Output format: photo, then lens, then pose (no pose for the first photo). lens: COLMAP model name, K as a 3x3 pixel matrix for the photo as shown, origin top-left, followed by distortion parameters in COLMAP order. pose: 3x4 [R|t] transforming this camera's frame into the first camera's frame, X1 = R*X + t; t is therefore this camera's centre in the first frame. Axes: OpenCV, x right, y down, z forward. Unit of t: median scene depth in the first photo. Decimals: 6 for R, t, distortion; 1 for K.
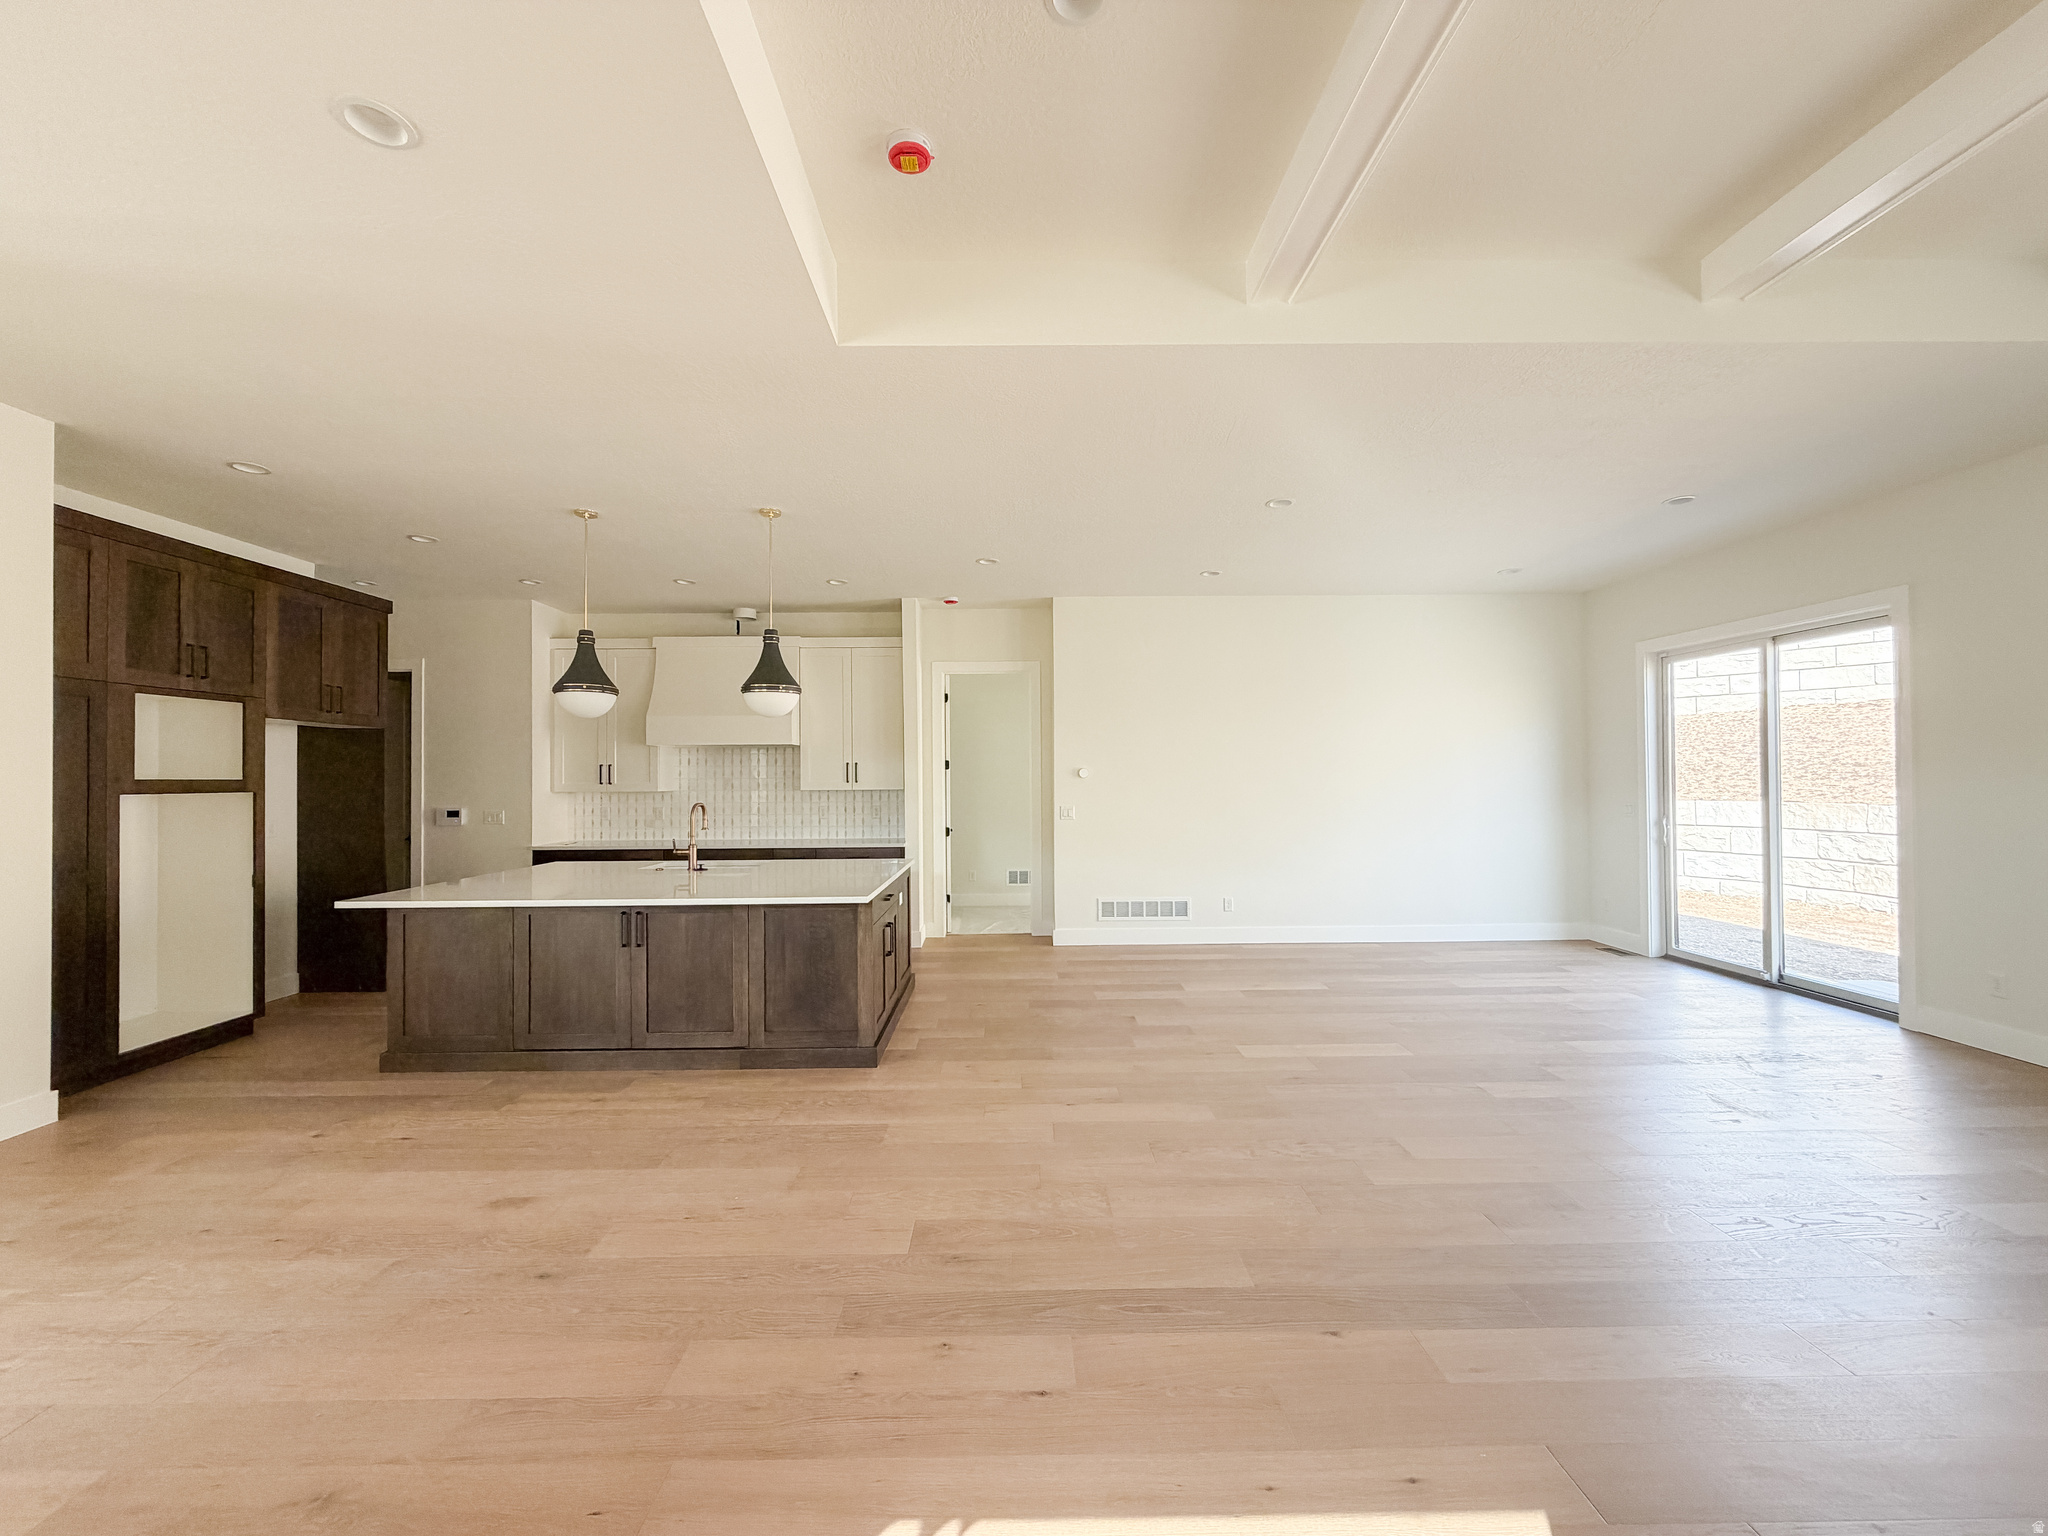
lens RADIAL K [[814.1, 0, 1025.4], [0, 814.1, 767.7], [0, 0, 1]] dist [-0.000117, 0.000880]
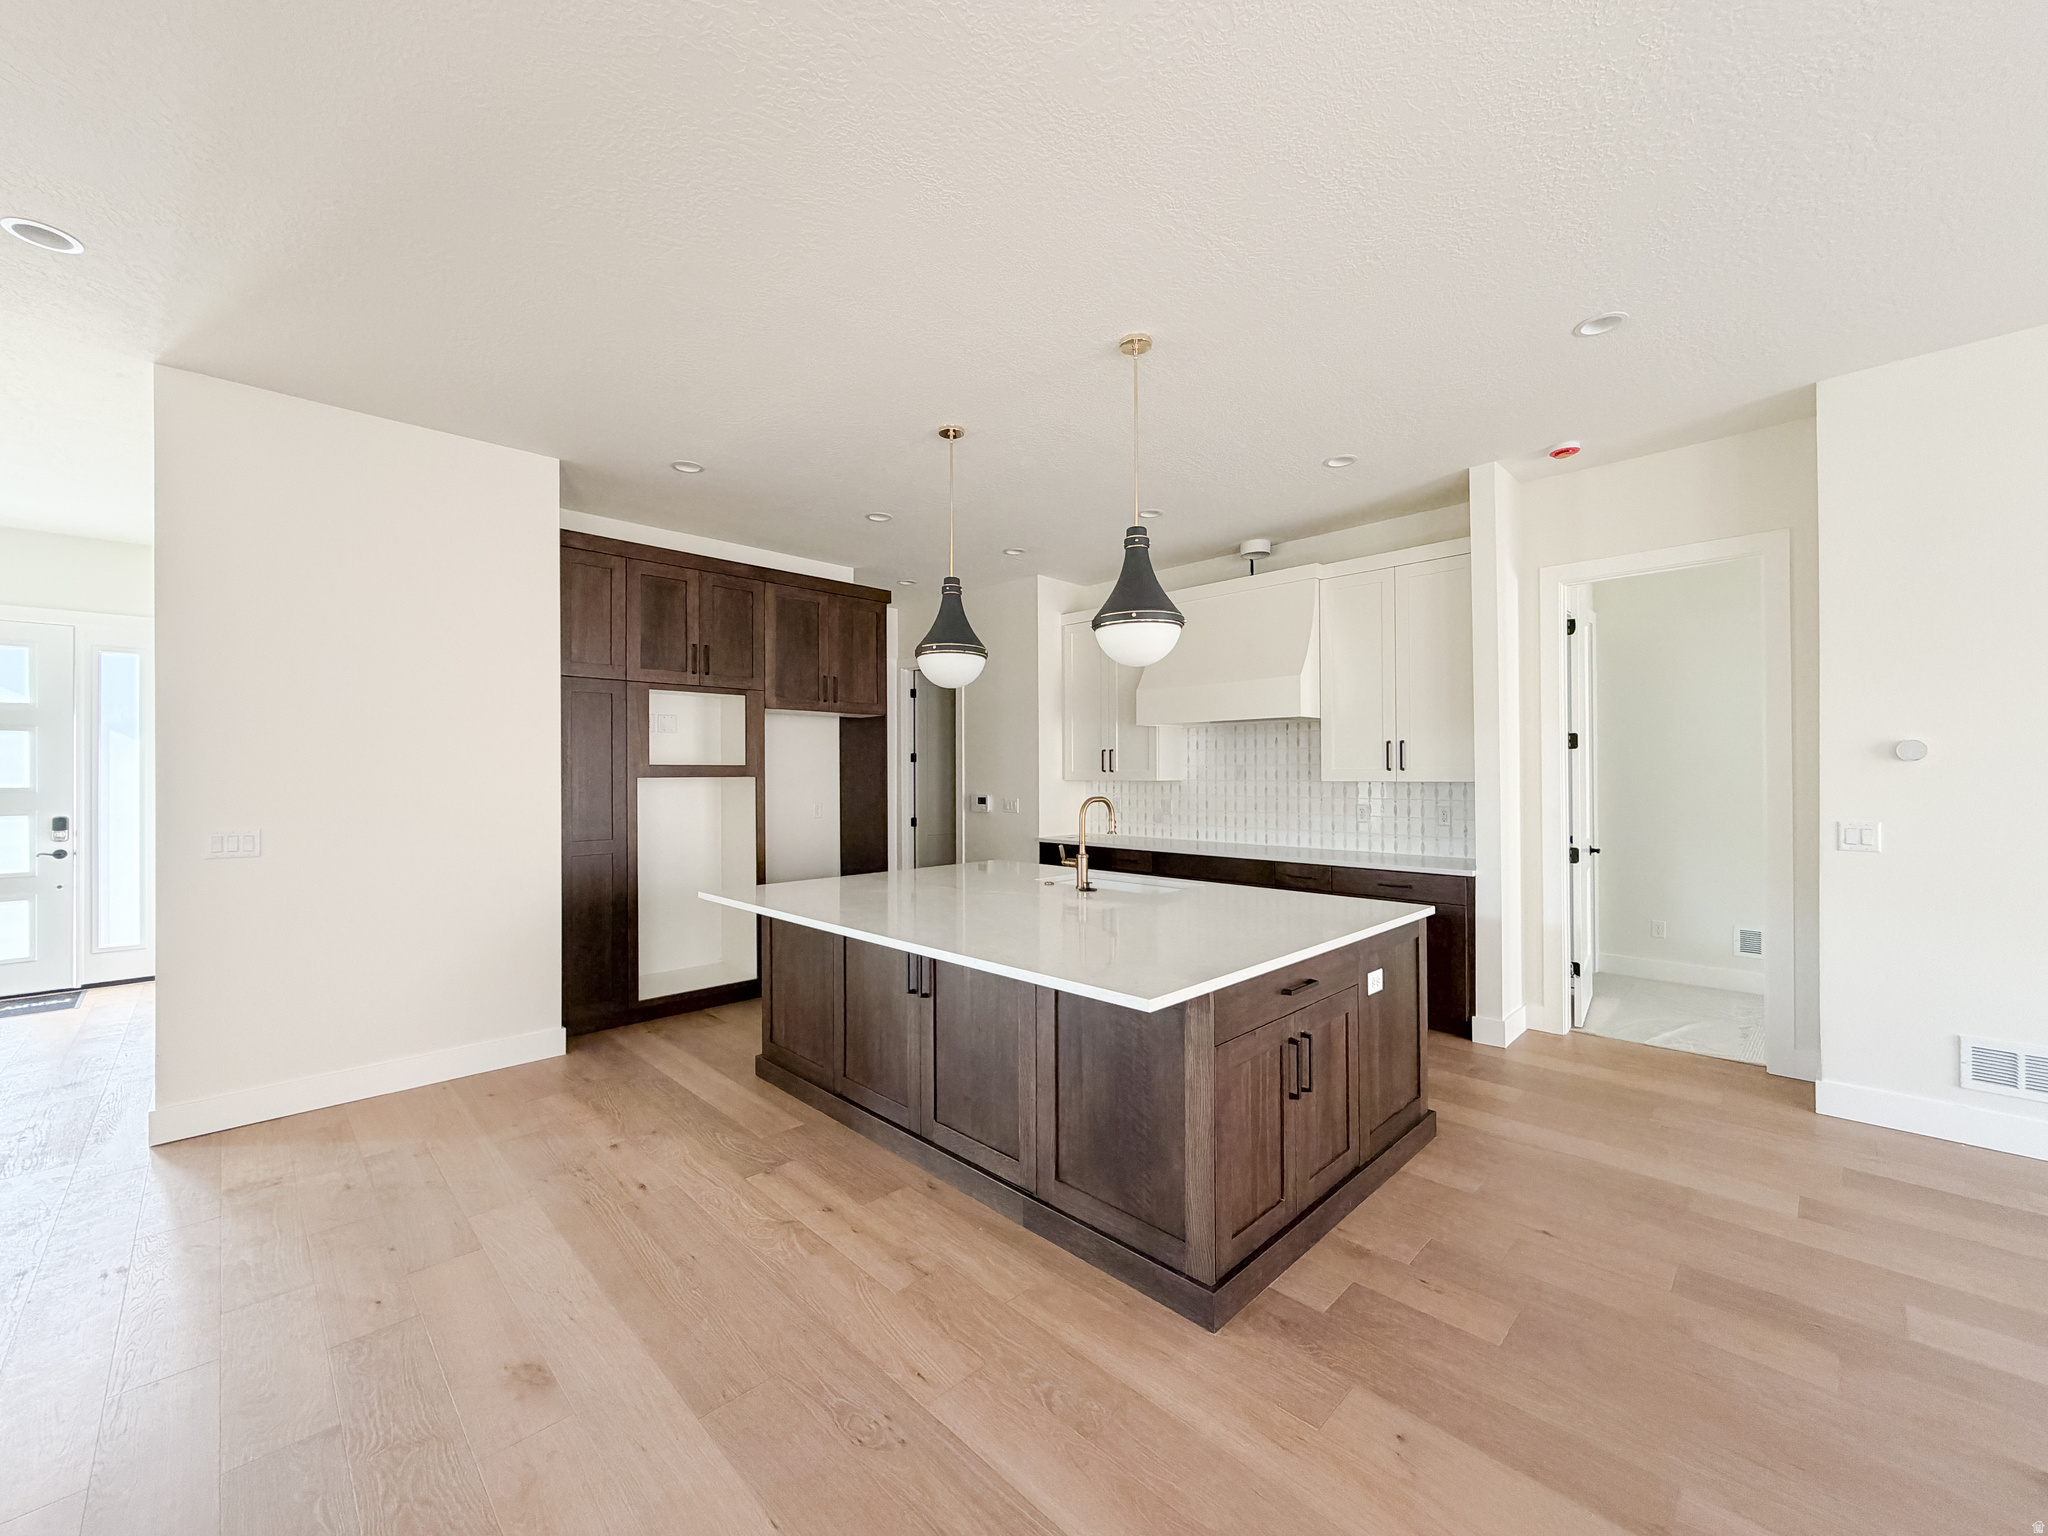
lens RADIAL K [[814.1, 0, 1022.3], [0, 814.1, 768.0], [0, 0, 1]] dist [-0.000117, 0.000880]
pose [[0.690995, -0.000319, -0.722860, 0.088949], [0.009037, 0.999926, 0.008197, 0.012731], [0.722803, -0.012197, 0.690946, 0.509792]]
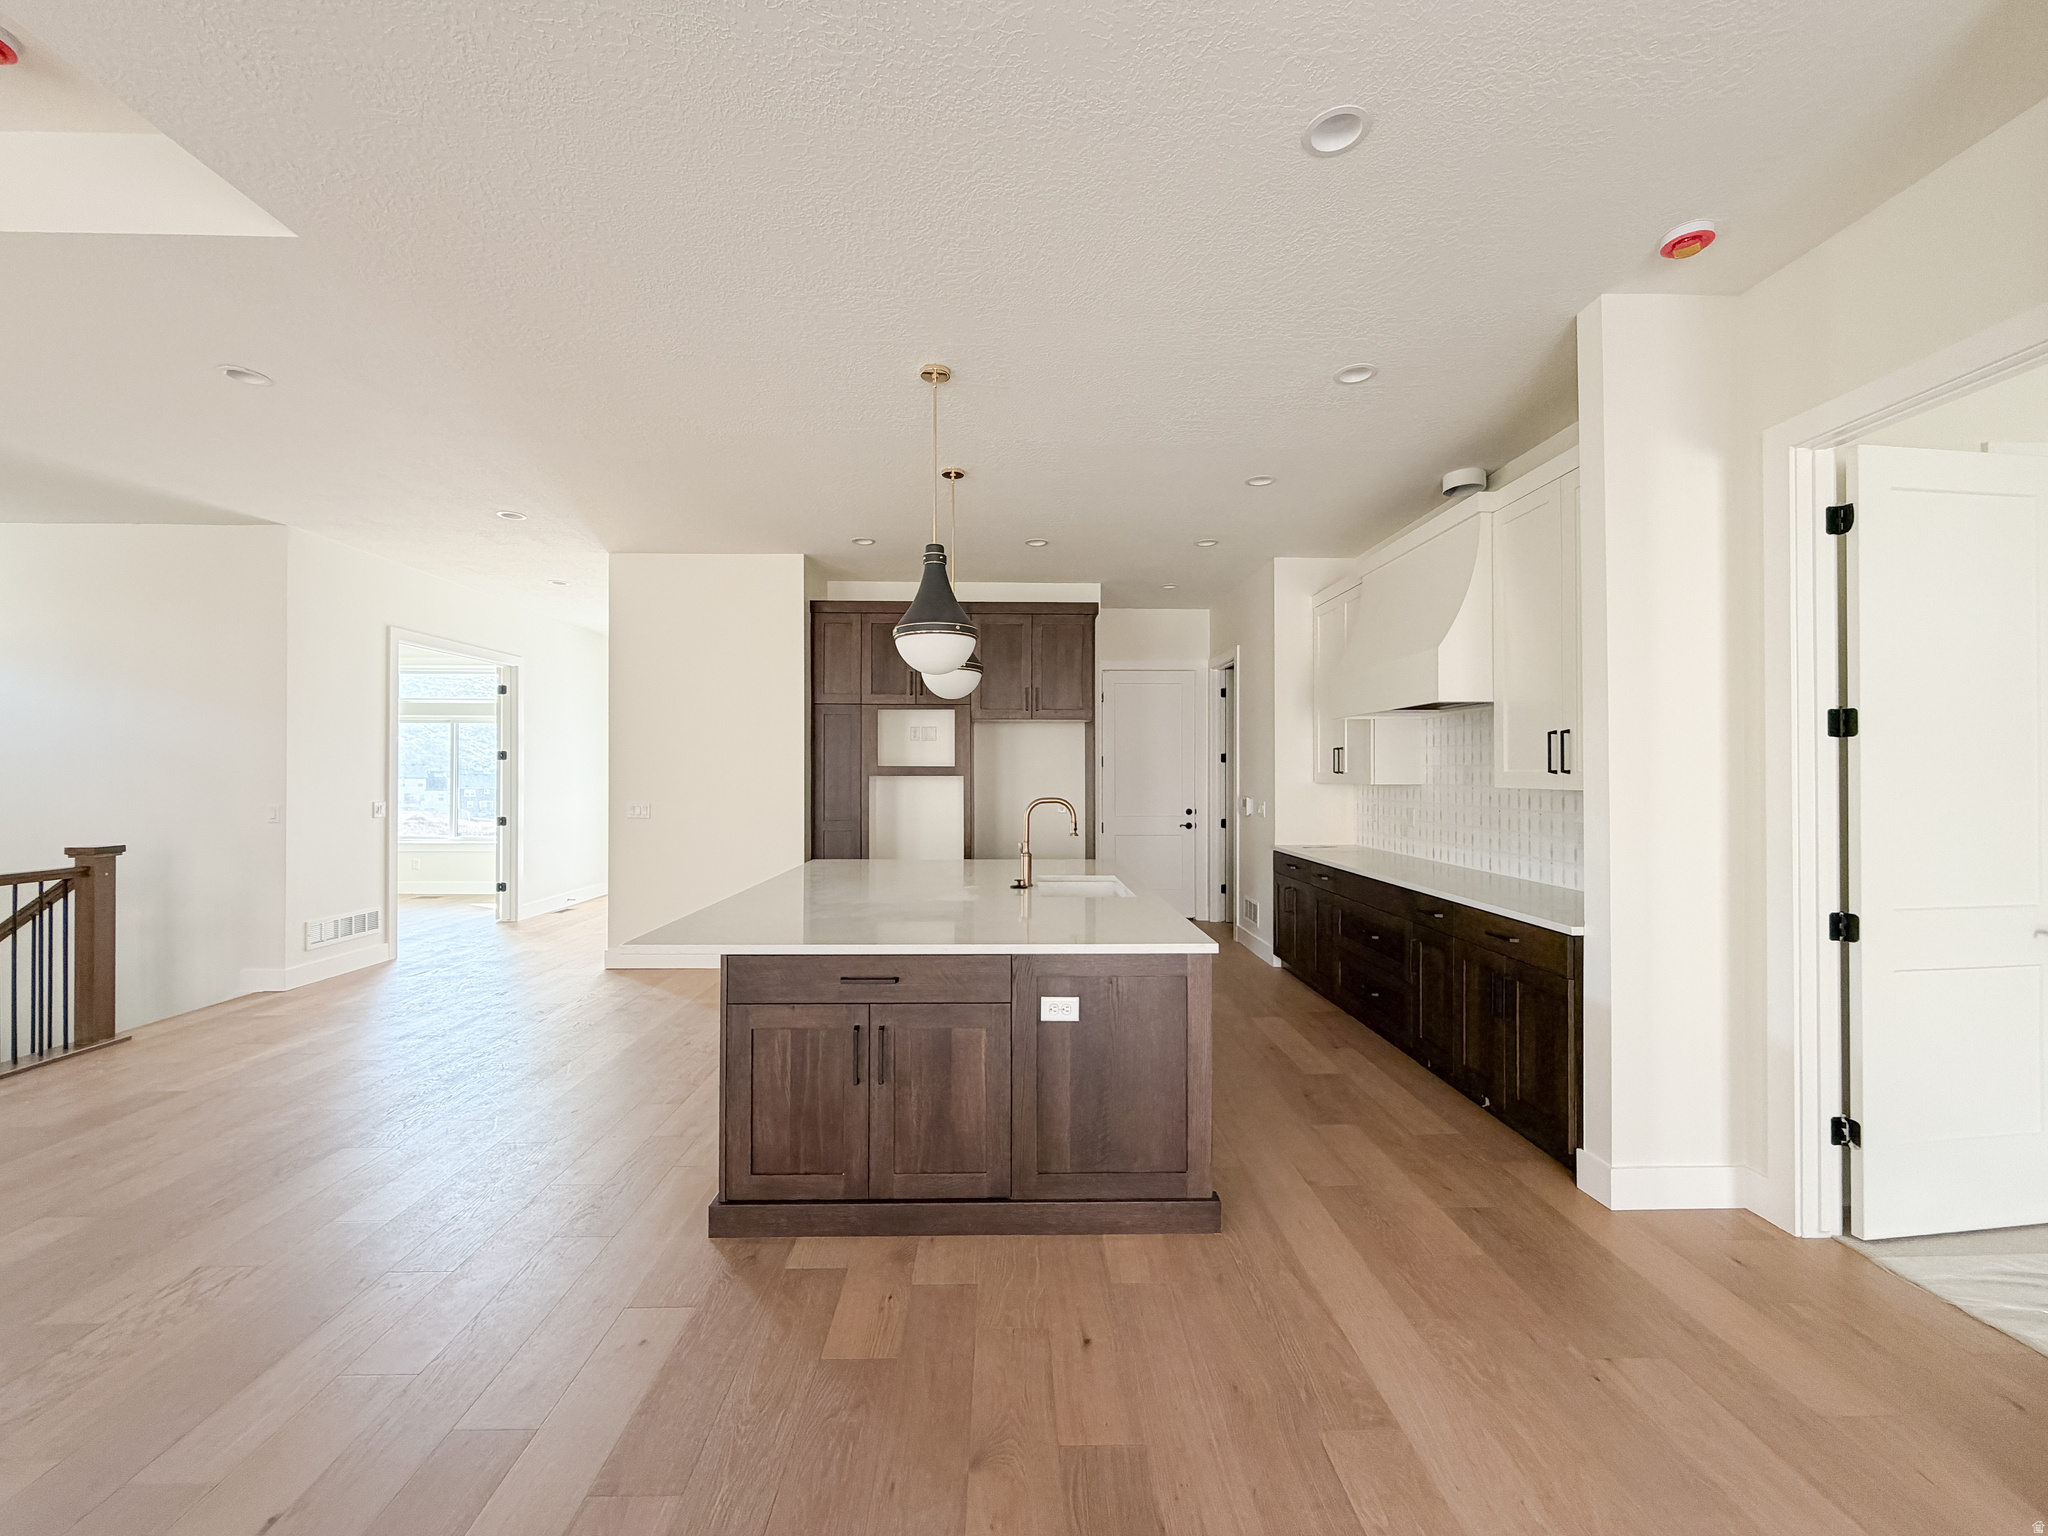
lens RADIAL K [[814.1, 0, 1024.4], [0, 814.1, 767.9], [0, 0, 1]] dist [-0.000117, 0.000880]
pose [[0.005821, -0.000786, -0.999983, 0.380222], [0.011397, 0.999935, -0.000720, 0.019276], [0.999918, -0.011392, 0.005830, 1.102378]]
